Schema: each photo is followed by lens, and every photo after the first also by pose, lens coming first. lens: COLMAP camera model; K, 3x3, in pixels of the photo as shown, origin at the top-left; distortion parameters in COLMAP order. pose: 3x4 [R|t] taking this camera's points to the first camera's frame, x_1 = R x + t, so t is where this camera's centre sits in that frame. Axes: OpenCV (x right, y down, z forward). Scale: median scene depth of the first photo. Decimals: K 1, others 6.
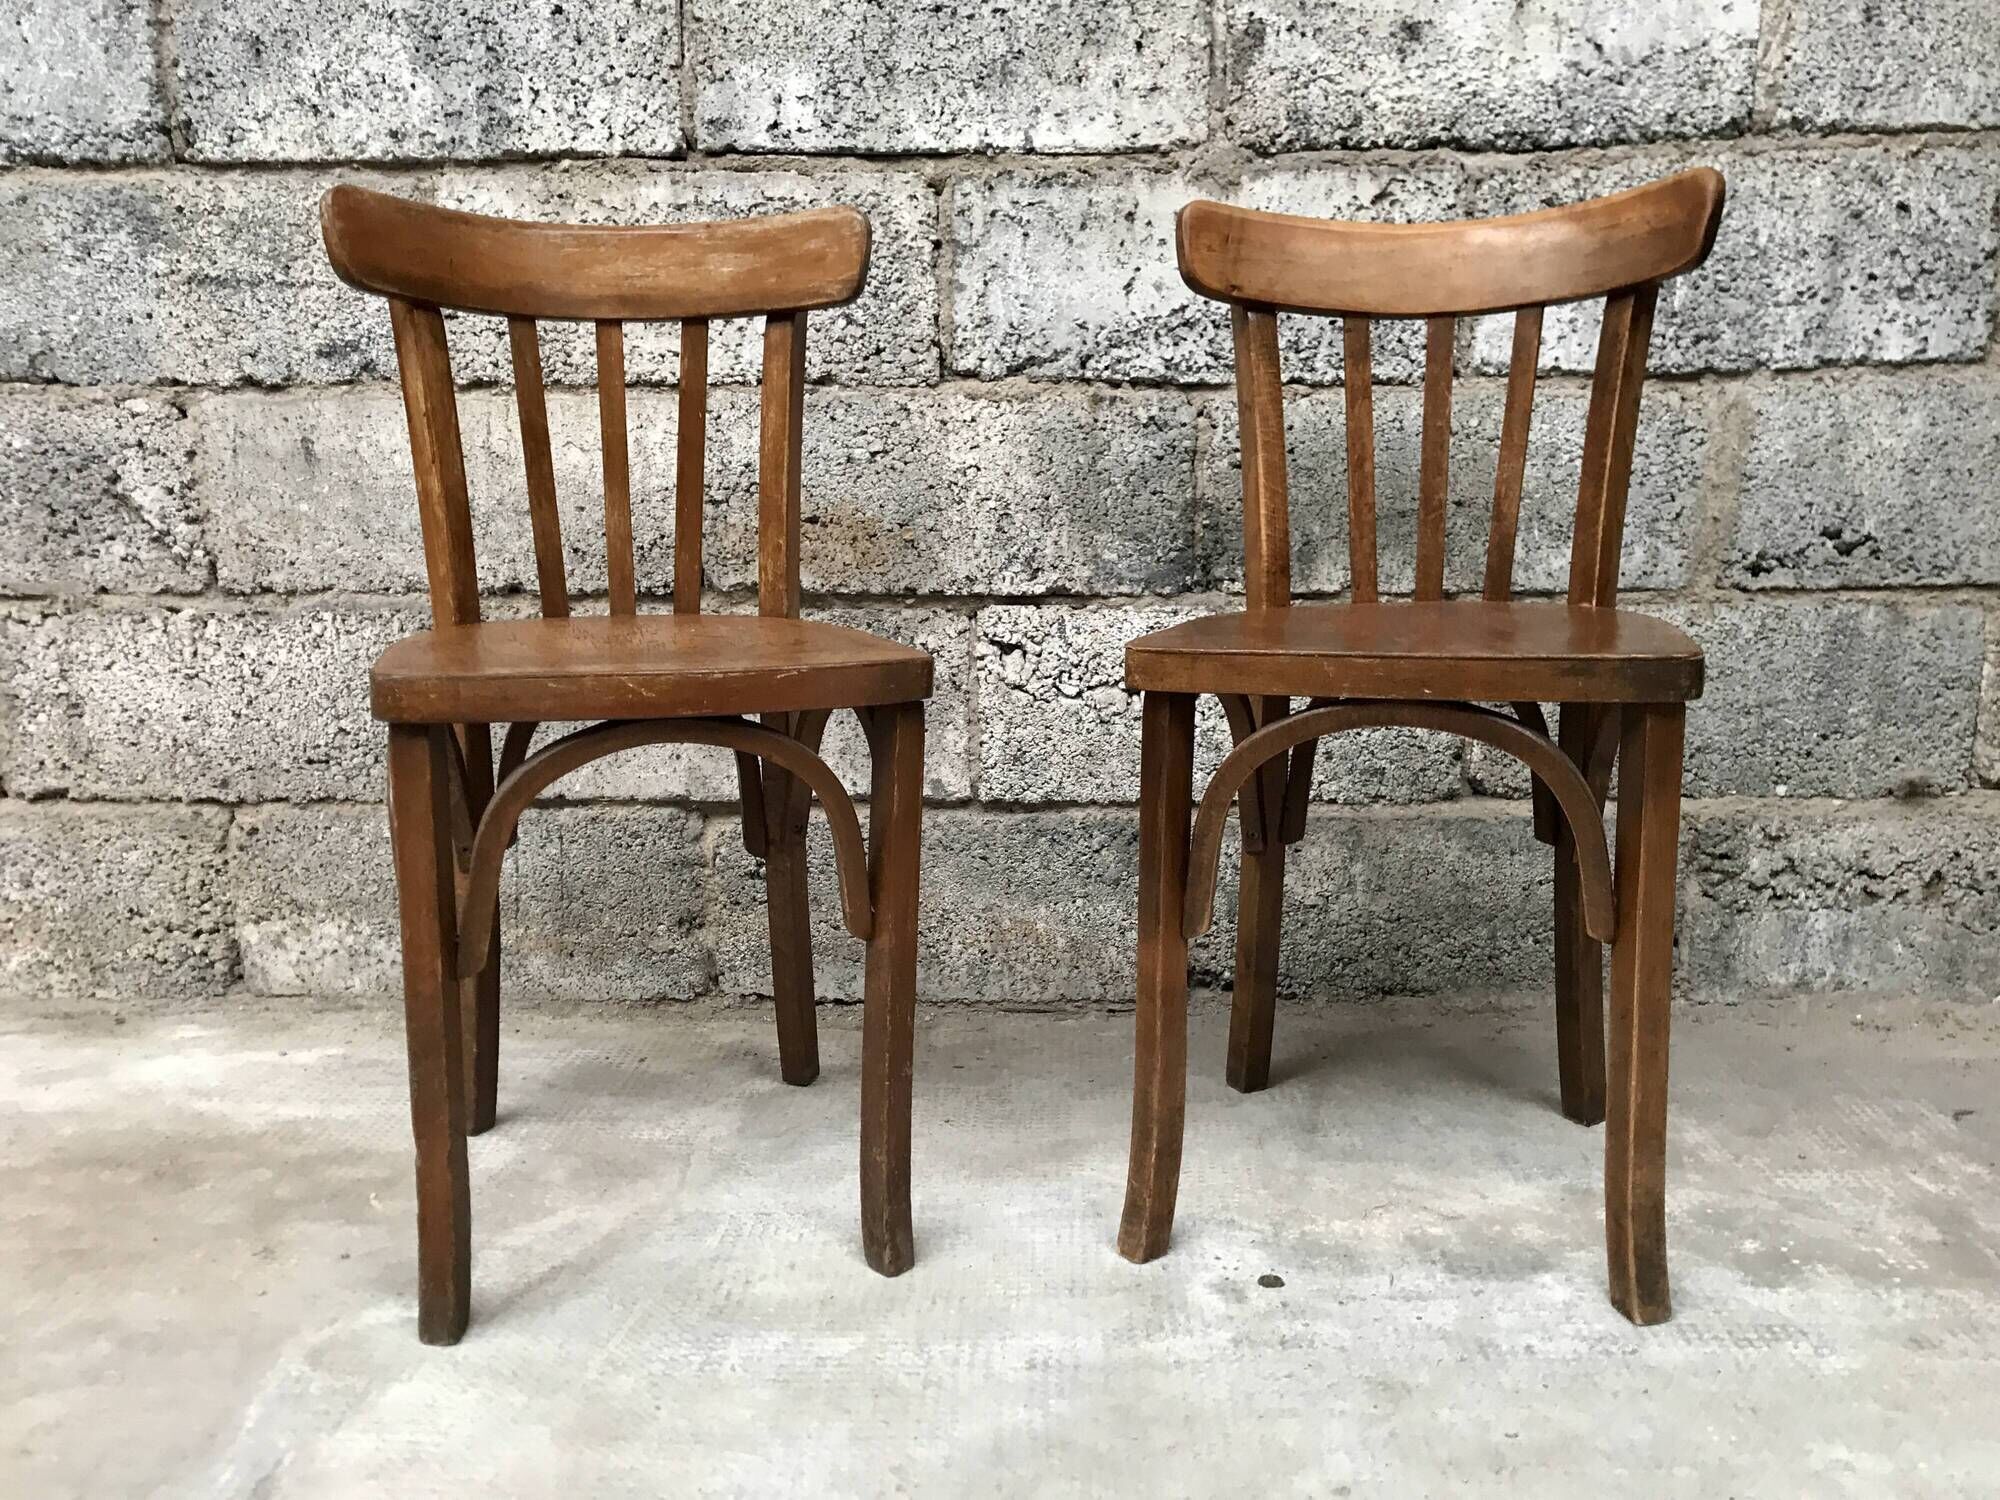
lens RADIAL K [[1652.2, 0, 992.7], [0, 1652.2, 768.3], [0, 0, 1]] dist [0.016999, 0.001800]
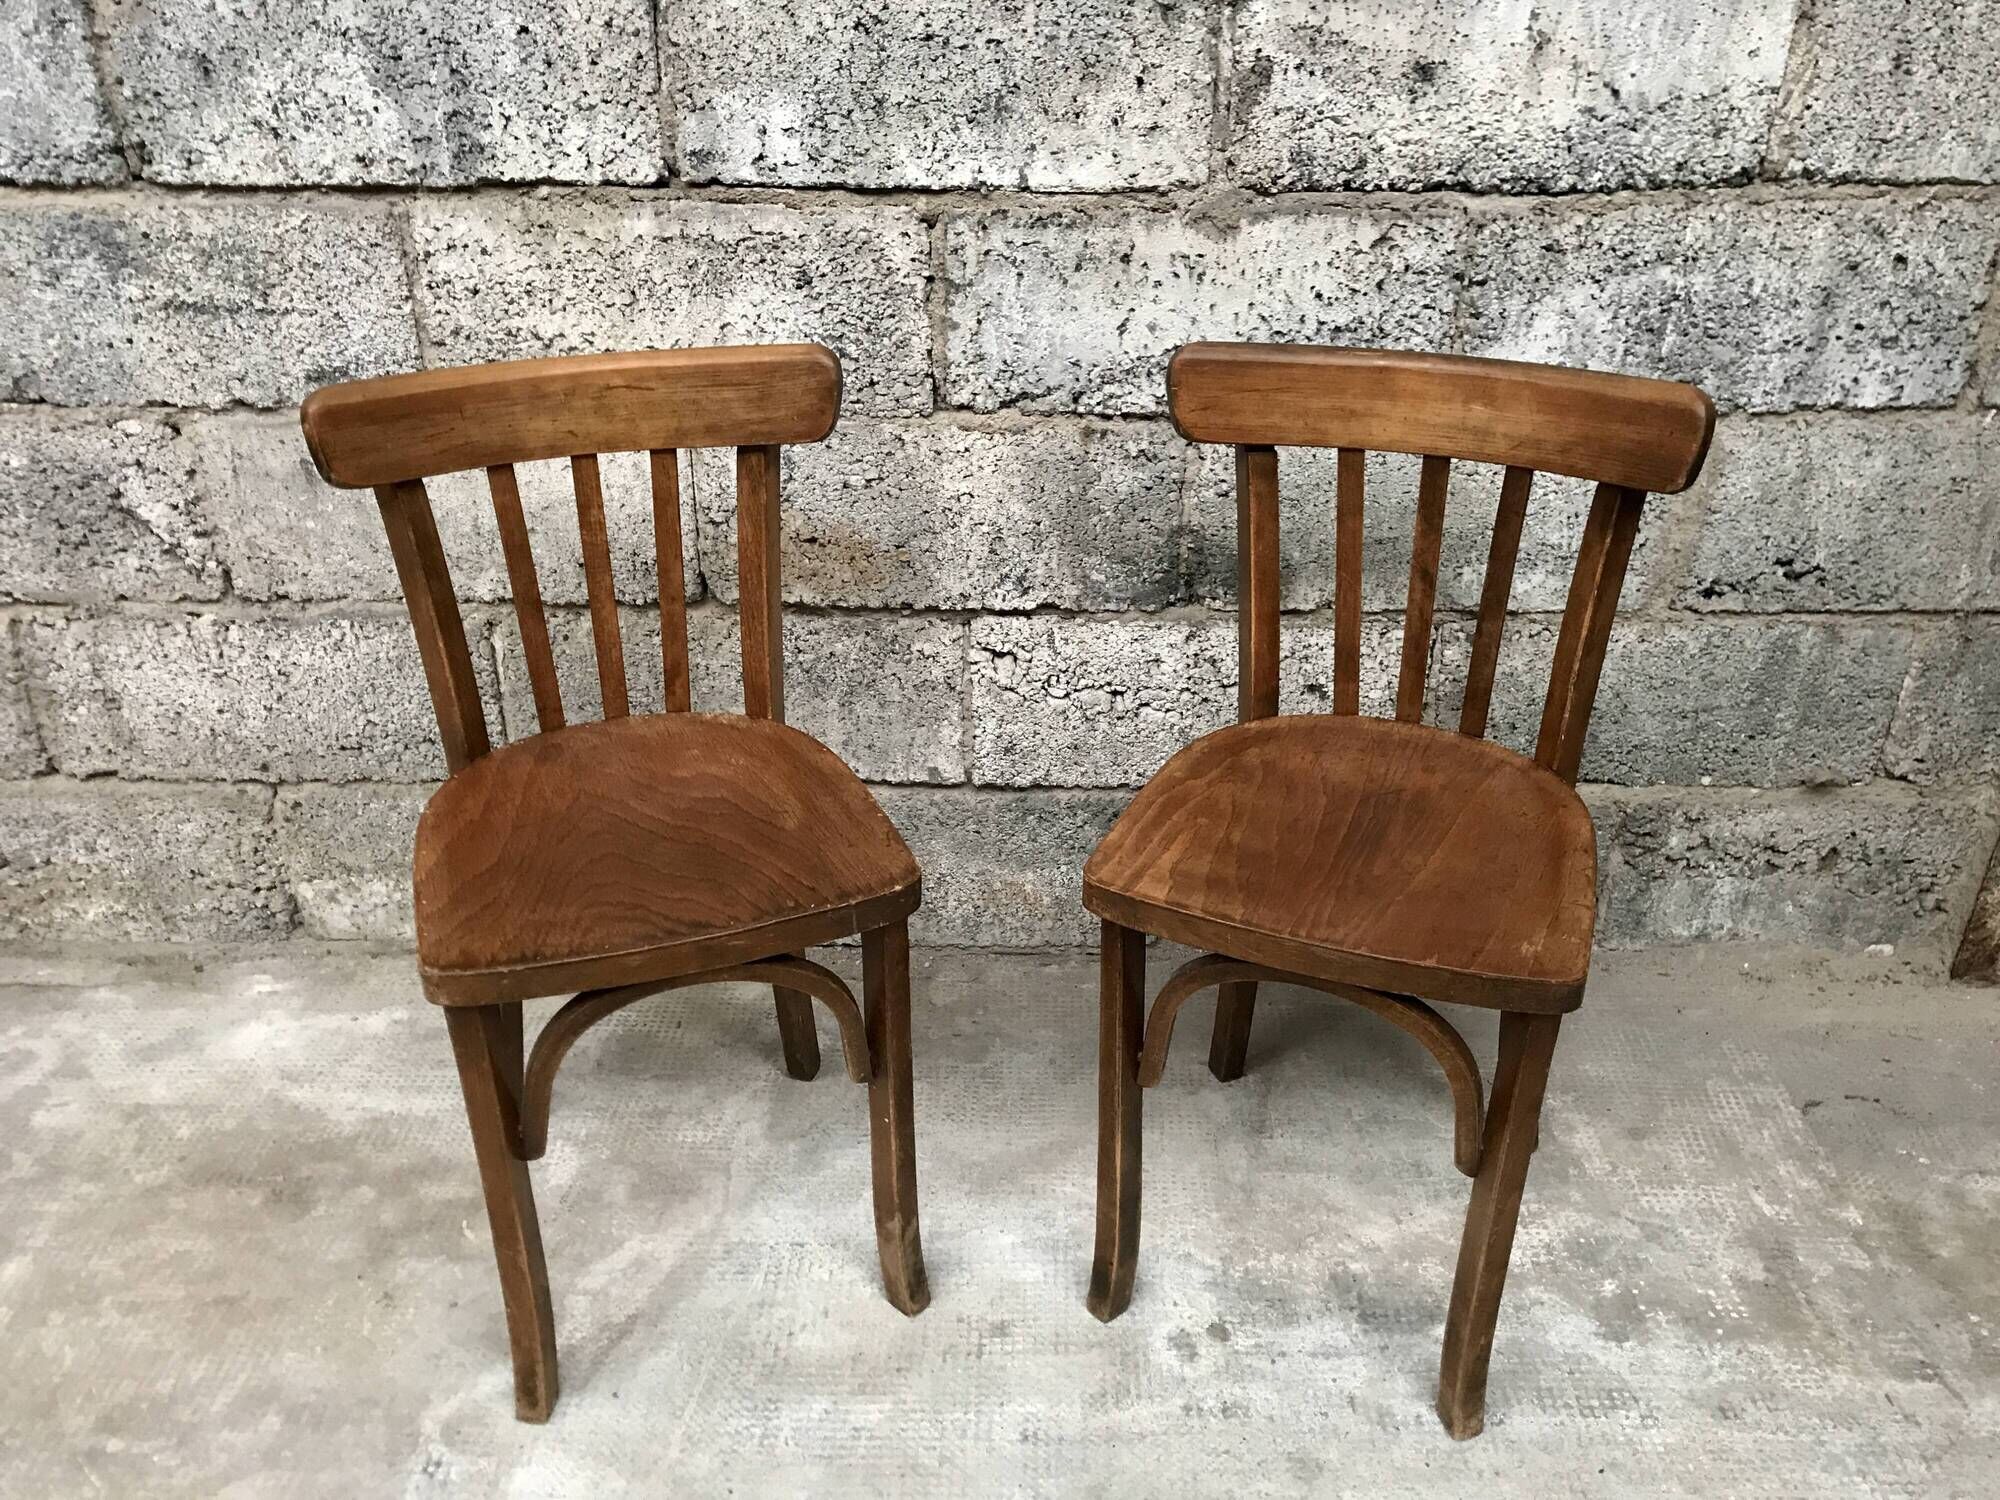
lens RADIAL K [[1652.2, 0, 1004.6], [0, 1652.2, 757.5], [0, 0, 1]] dist [0.016999, 0.001800]
pose [[0.999718, -0.003319, 0.023524, -0.013110], [-0.004074, 0.951578, 0.307380, -0.347111], [-0.023405, -0.307389, 0.951296, -0.025781]]
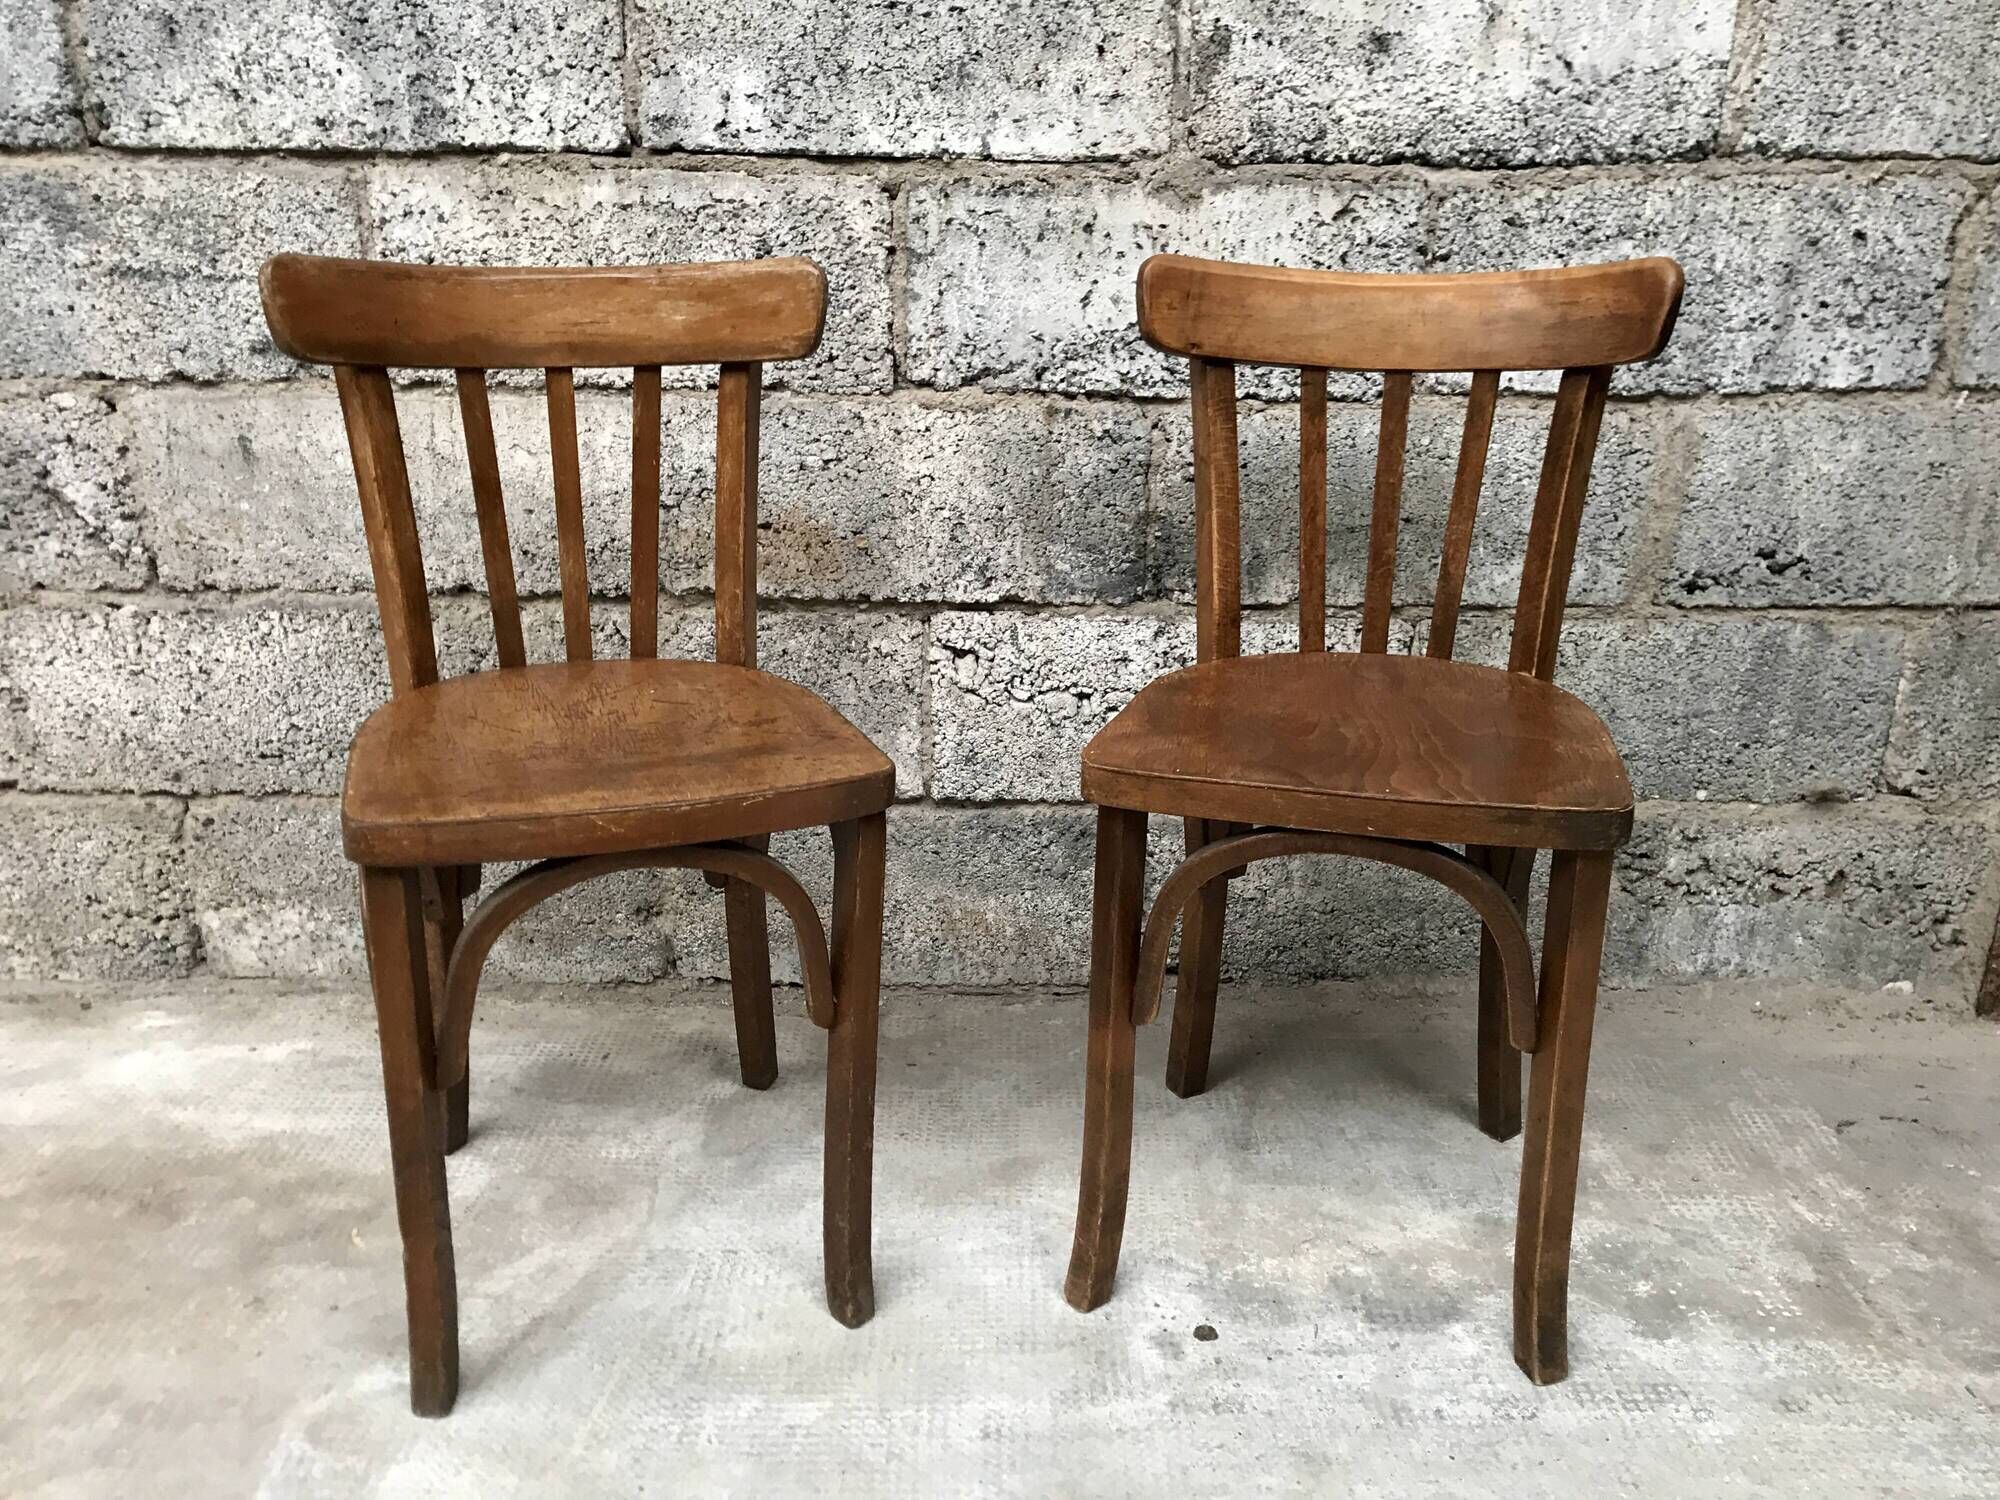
lens RADIAL K [[1652.2, 0, 994.1], [0, 1652.2, 757.1], [0, 0, 1]] dist [0.016999, 0.001800]
pose [[0.999167, 0.004132, 0.040593, -0.011351], [-0.009596, 0.990749, 0.135364, -0.152268], [-0.039658, -0.135641, 0.989964, -0.010954]]
